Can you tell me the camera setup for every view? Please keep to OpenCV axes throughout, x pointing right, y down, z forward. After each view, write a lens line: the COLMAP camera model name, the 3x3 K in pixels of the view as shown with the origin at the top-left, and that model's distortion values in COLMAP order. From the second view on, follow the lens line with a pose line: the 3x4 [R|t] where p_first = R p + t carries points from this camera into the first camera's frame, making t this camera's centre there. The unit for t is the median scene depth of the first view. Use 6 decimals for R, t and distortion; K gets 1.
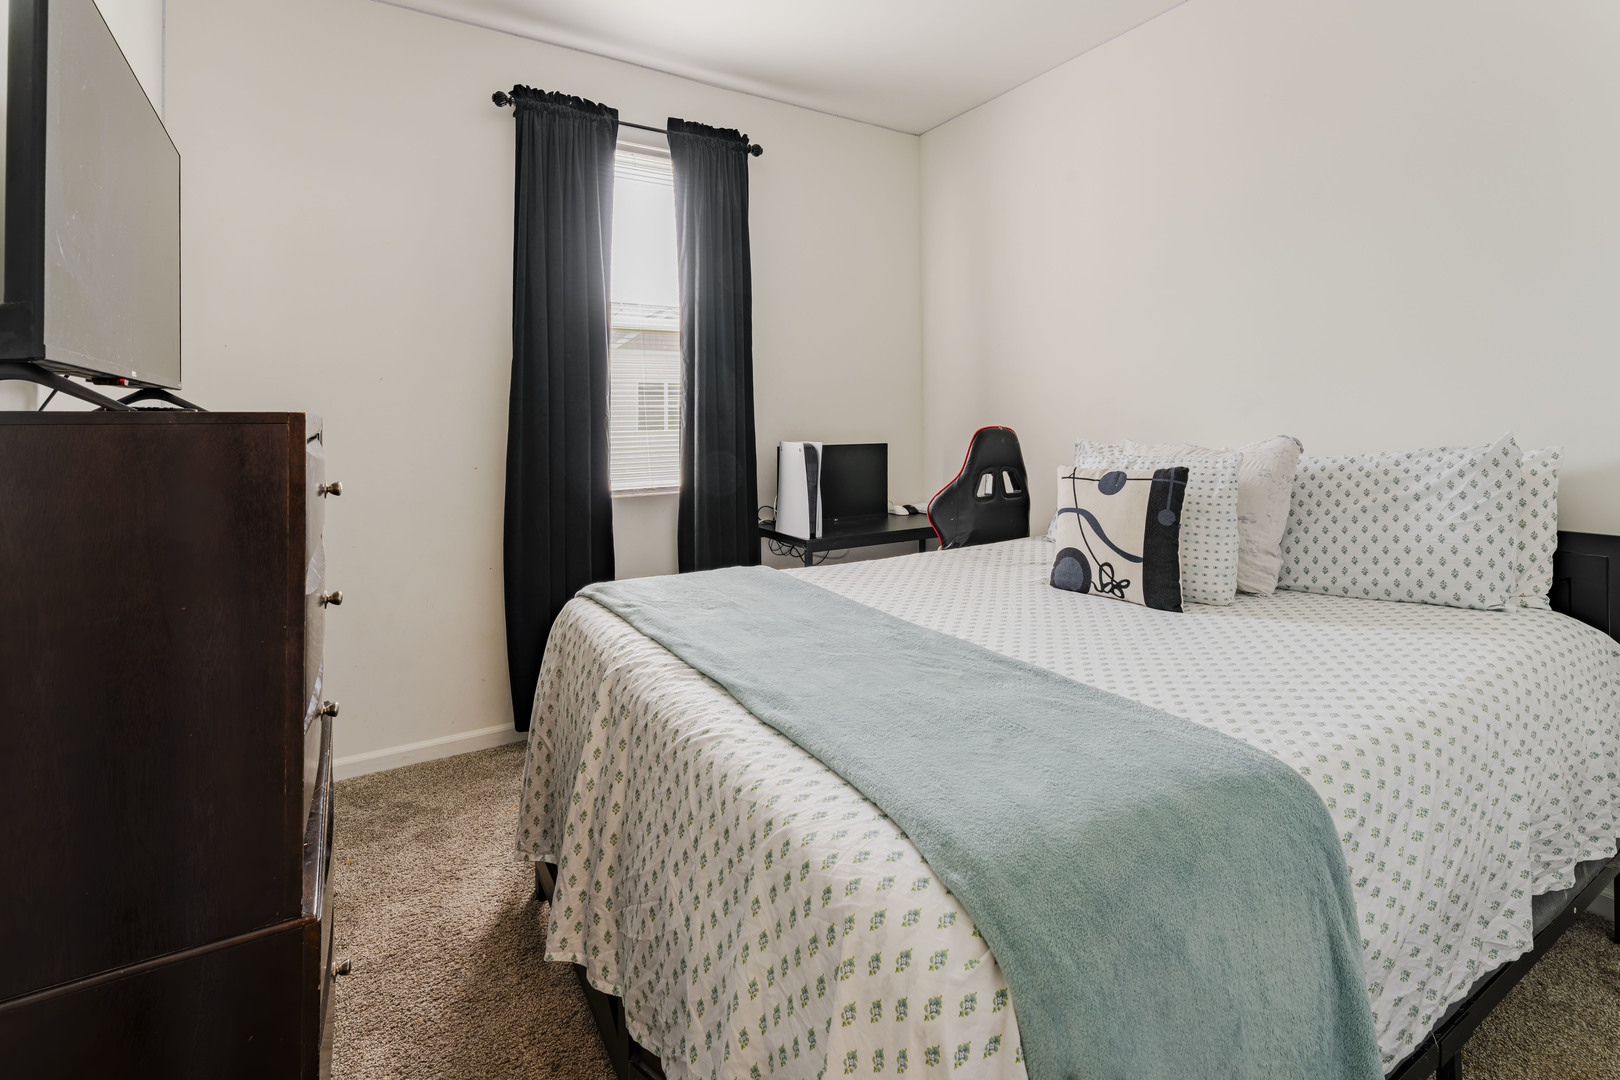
lens RADIAL K [[728.8, 0, 813.3], [0, 728.8, 539.8], [0, 0, 1]] dist [-0.003326, -0.000374]
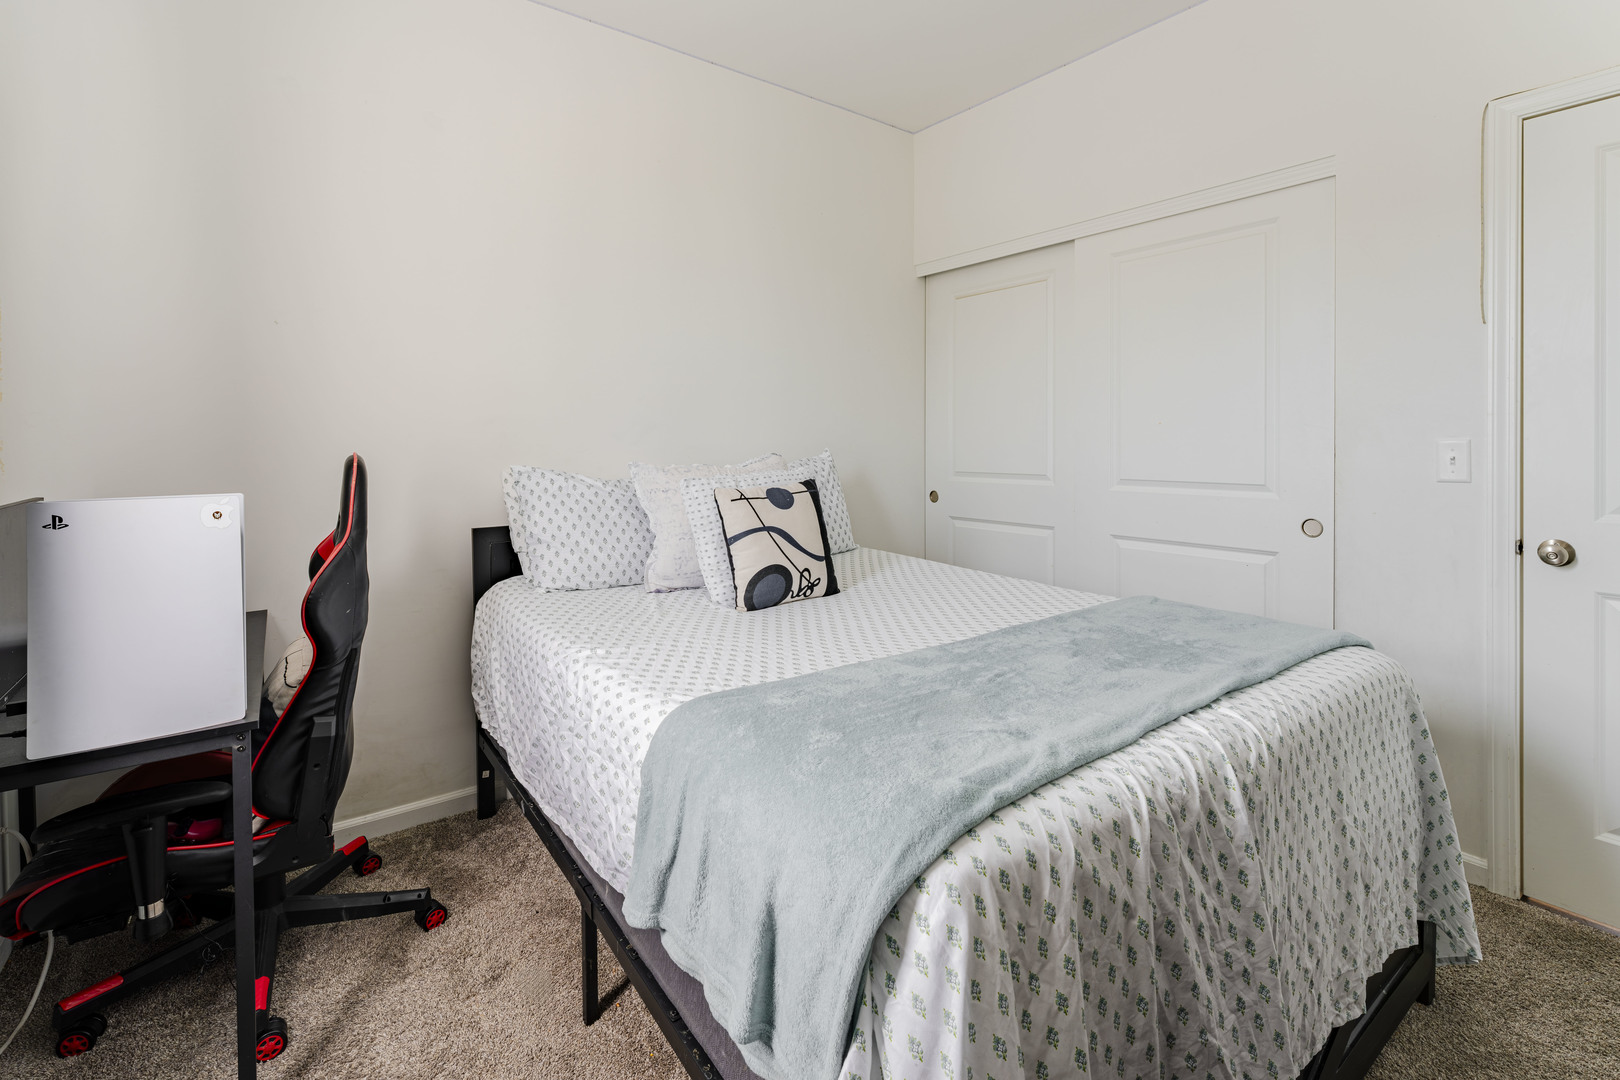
lens RADIAL K [[728.8, 0, 814.0], [0, 728.8, 540.2], [0, 0, 1]] dist [-0.003326, -0.000374]
pose [[-0.098794, -0.123243, 0.987447, -0.693481], [0.171278, 0.975386, 0.138875, -0.163108], [-0.980257, 0.182848, -0.075253, 1.063405]]
